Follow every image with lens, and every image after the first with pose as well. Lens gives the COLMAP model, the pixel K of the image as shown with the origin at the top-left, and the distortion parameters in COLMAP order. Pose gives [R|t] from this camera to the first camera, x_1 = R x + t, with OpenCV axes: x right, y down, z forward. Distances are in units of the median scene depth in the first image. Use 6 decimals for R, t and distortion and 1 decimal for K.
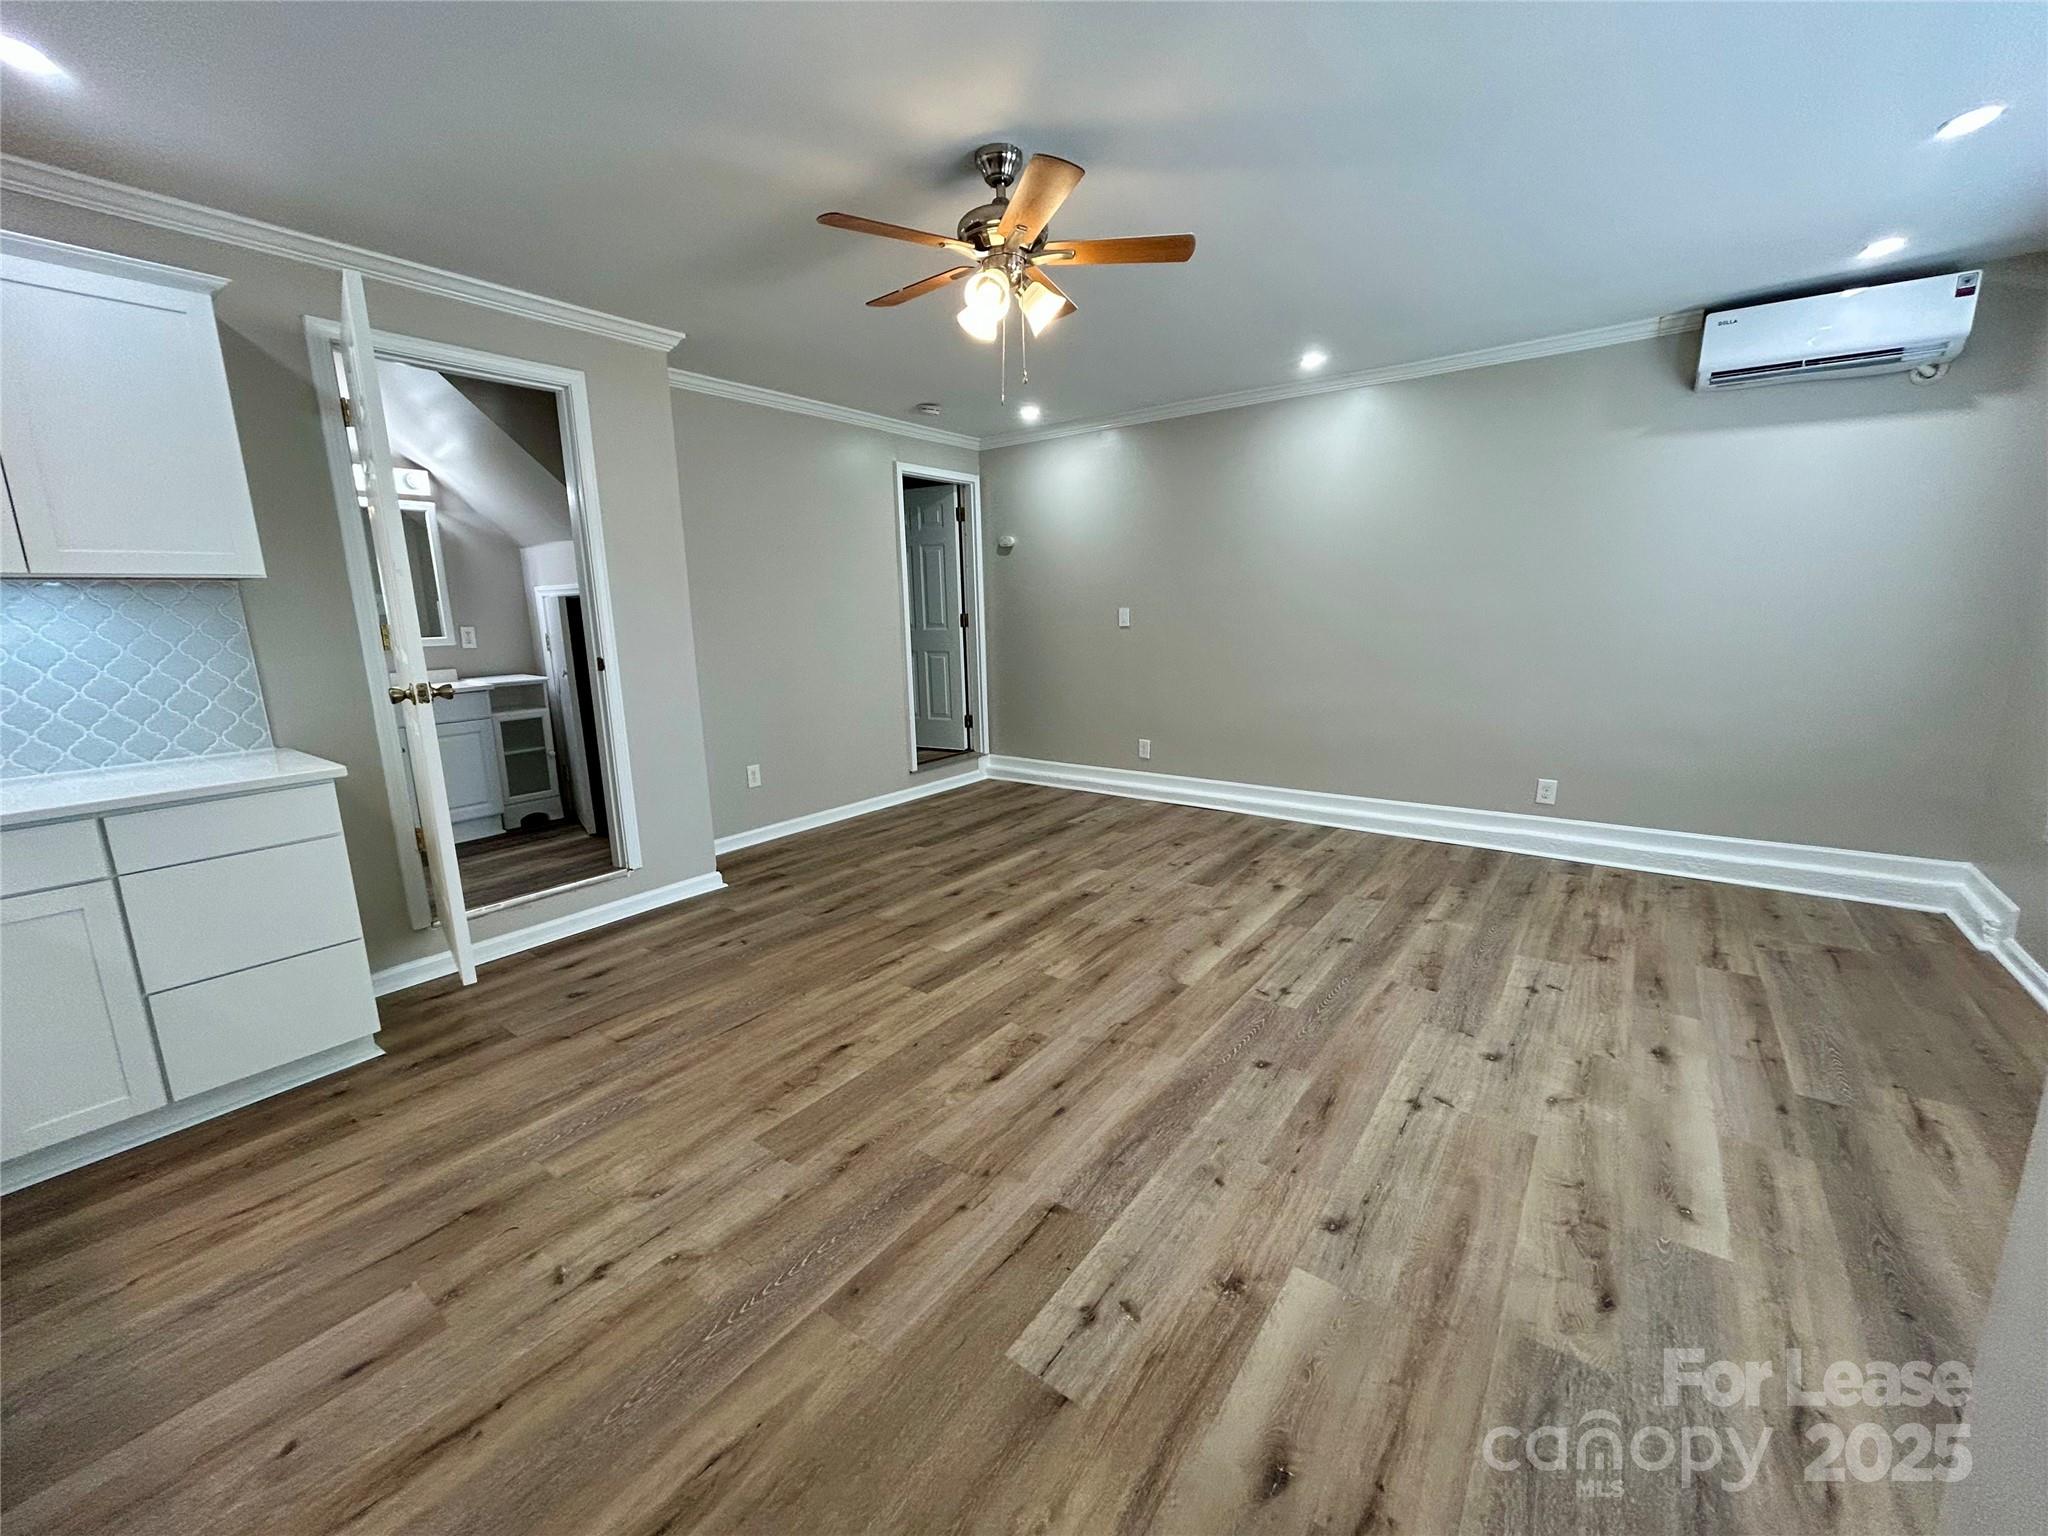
lens RADIAL K [[826.8, 0, 1024.0], [0, 826.8, 768.0], [0, 0, 1]] dist [-0.002785, 0.002754]
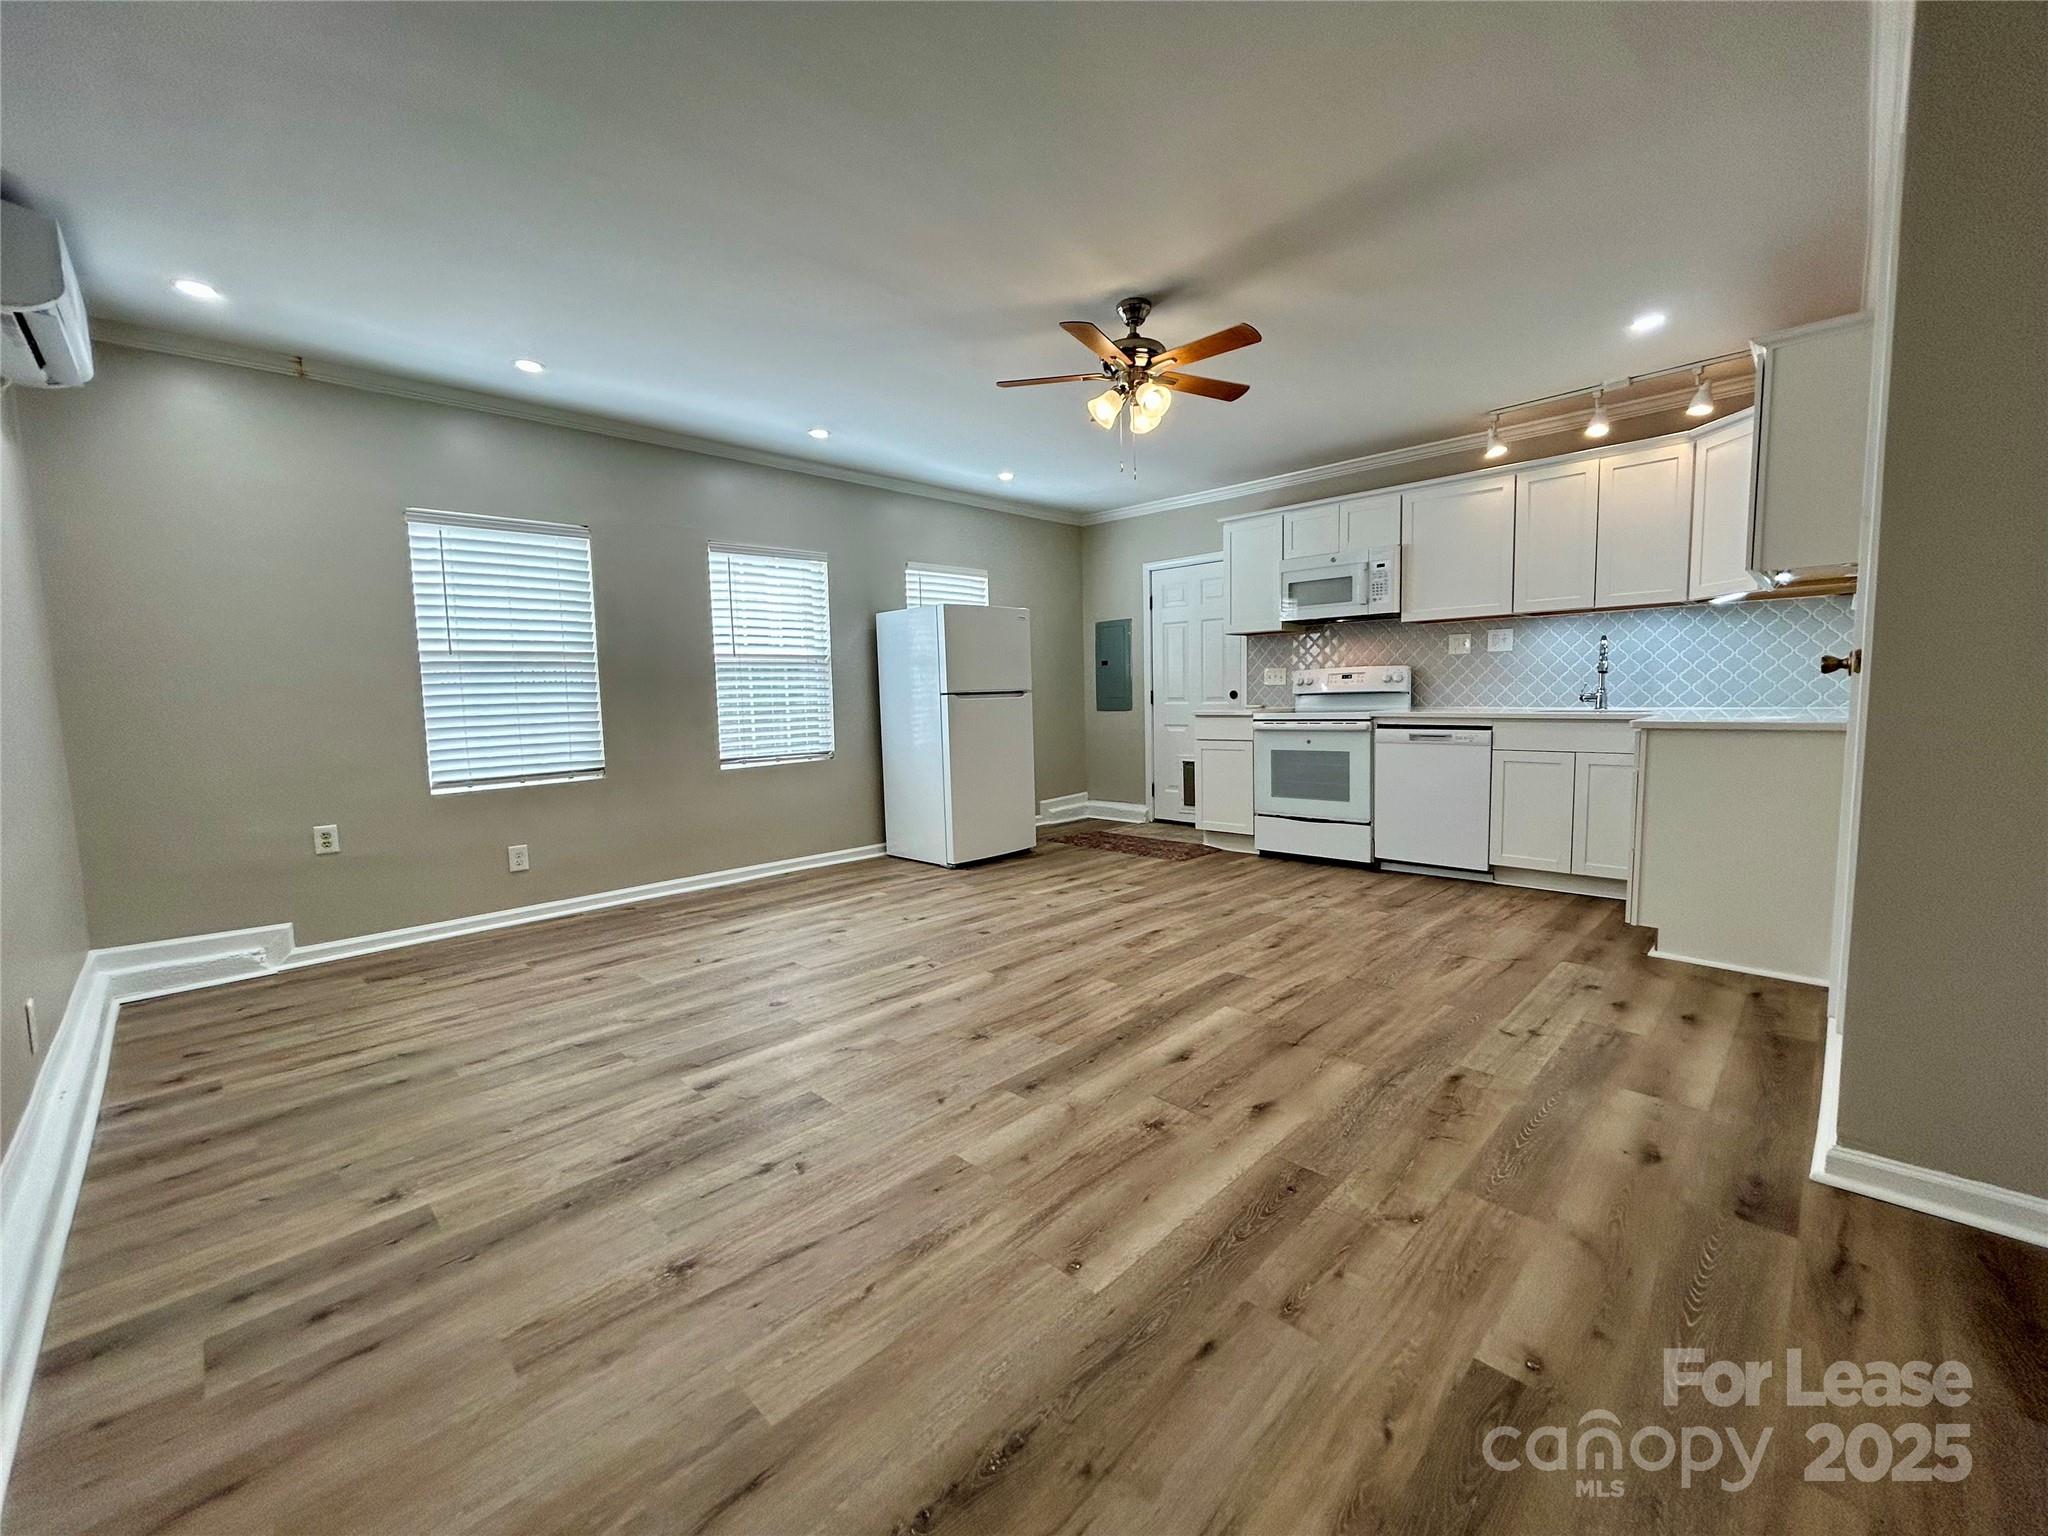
lens RADIAL K [[826.8, 0, 1024.0], [0, 826.8, 768.0], [0, 0, 1]] dist [-0.002785, 0.002754]
pose [[-0.988496, 0.030322, 0.148178, -0.020844], [0.071521, 0.956952, 0.281296, -0.297054], [-0.133270, 0.288658, -0.948112, 1.895324]]
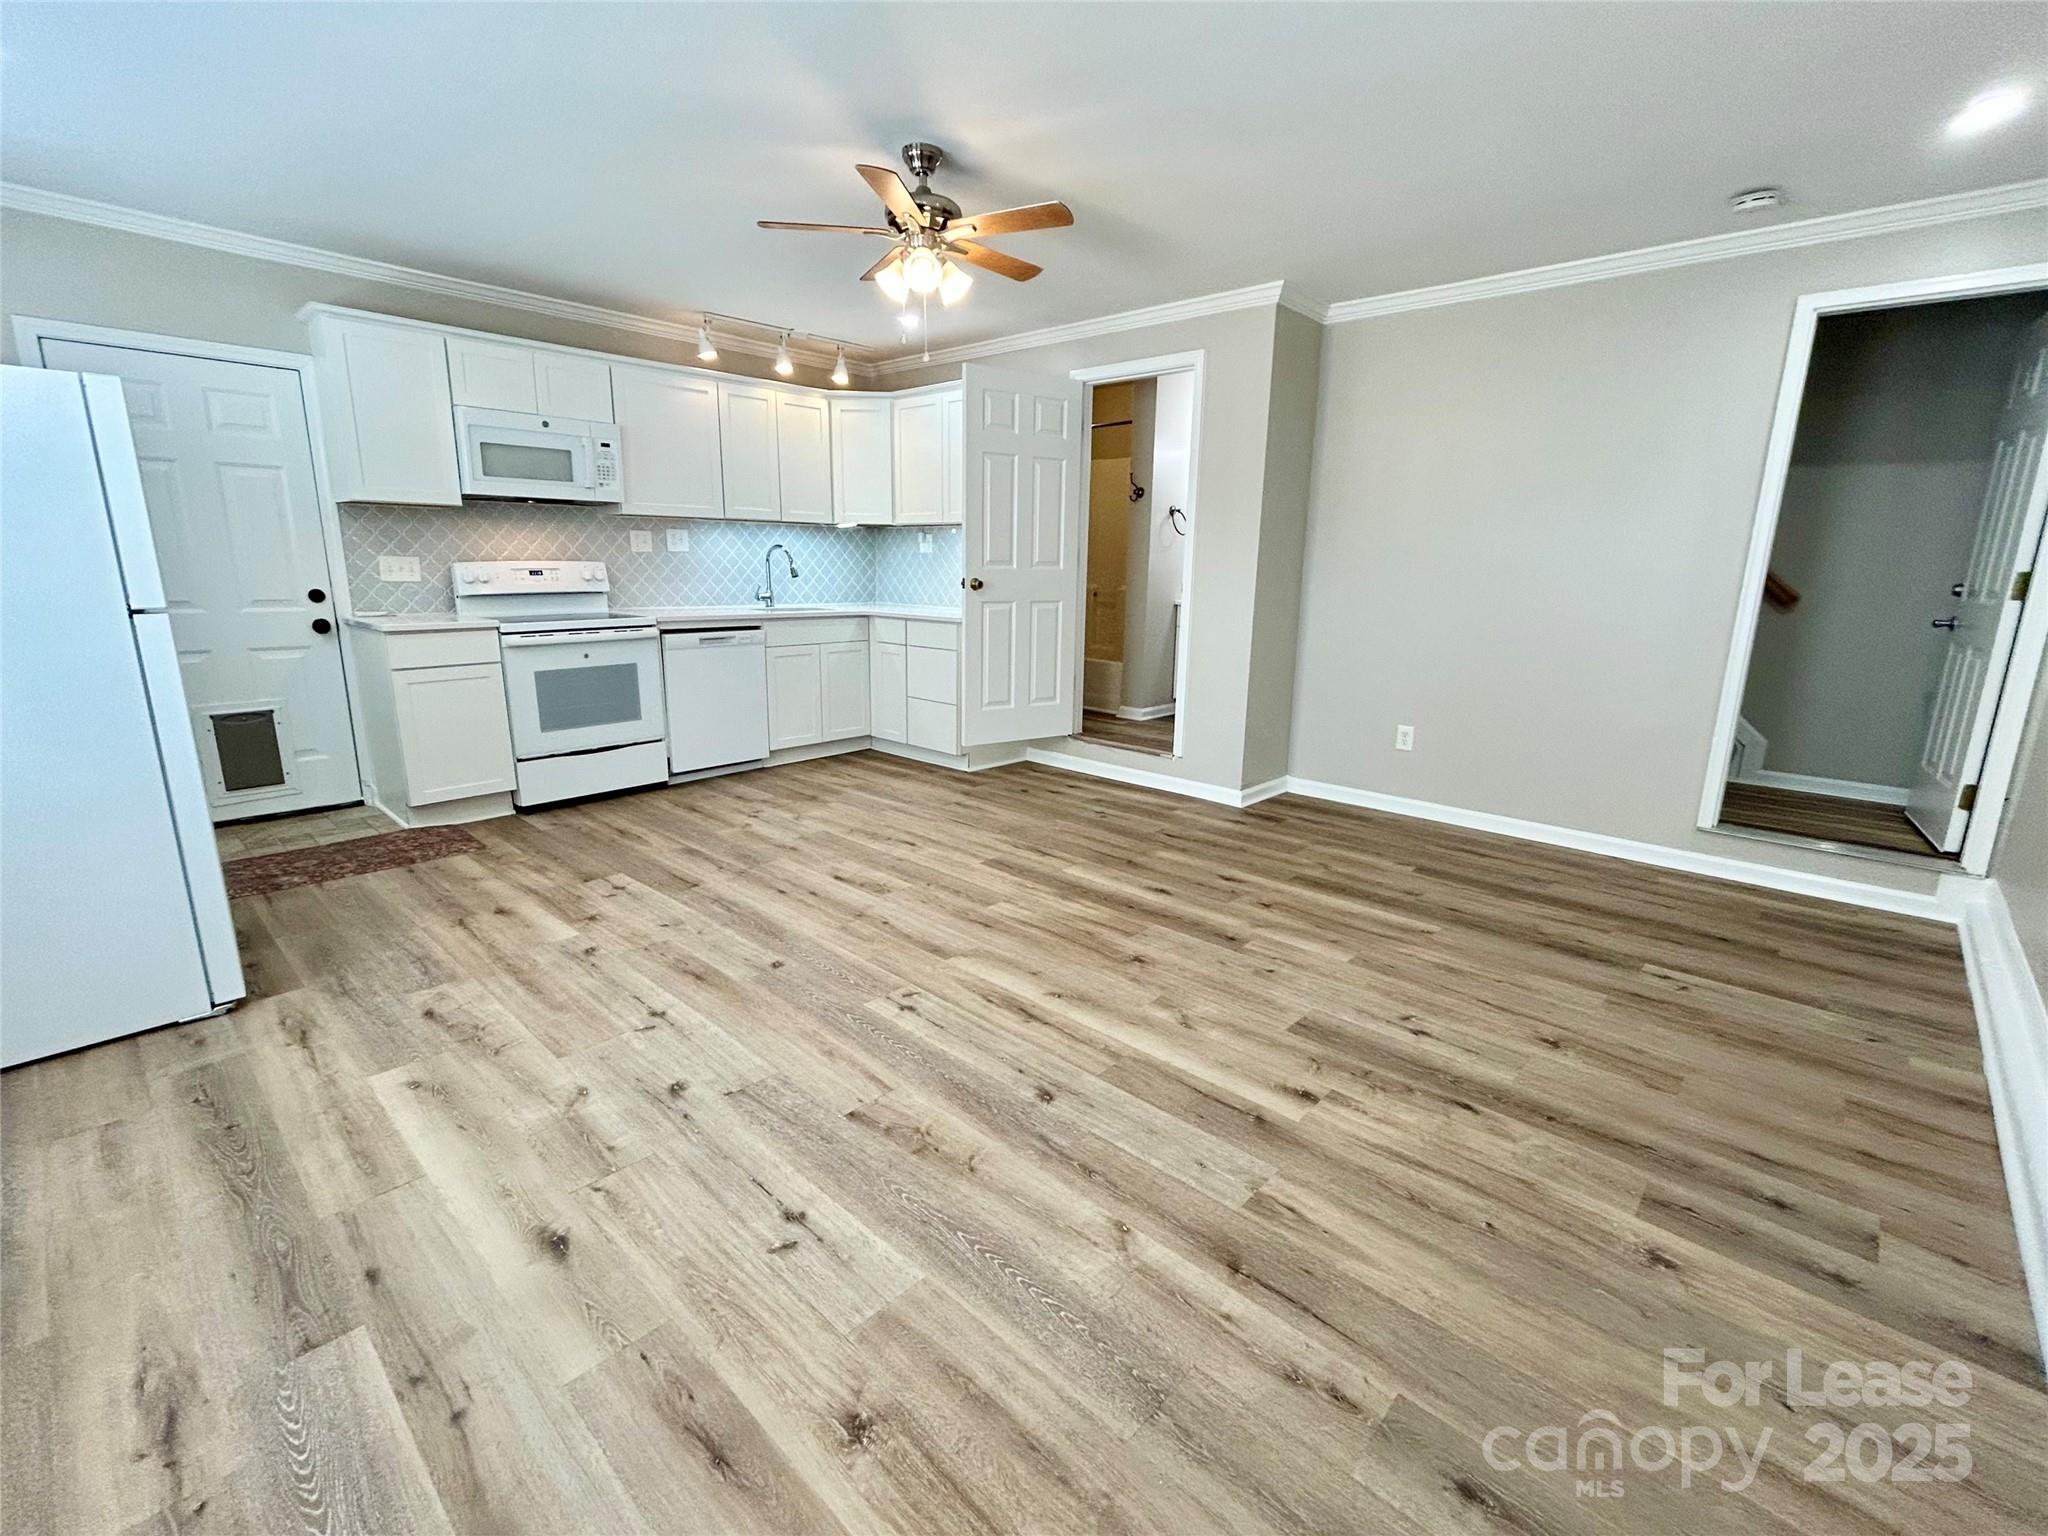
lens RADIAL K [[908.0, 0, 1024.0], [0, 908.0, 768.0], [0, 0, 1]] dist [-0.003478, 0.003665]
pose [[-0.111159, 0.242123, -0.963857, 1.055697], [-0.208678, 0.942558, 0.260839, -0.203731], [0.971647, 0.230131, -0.054248, 1.047675]]
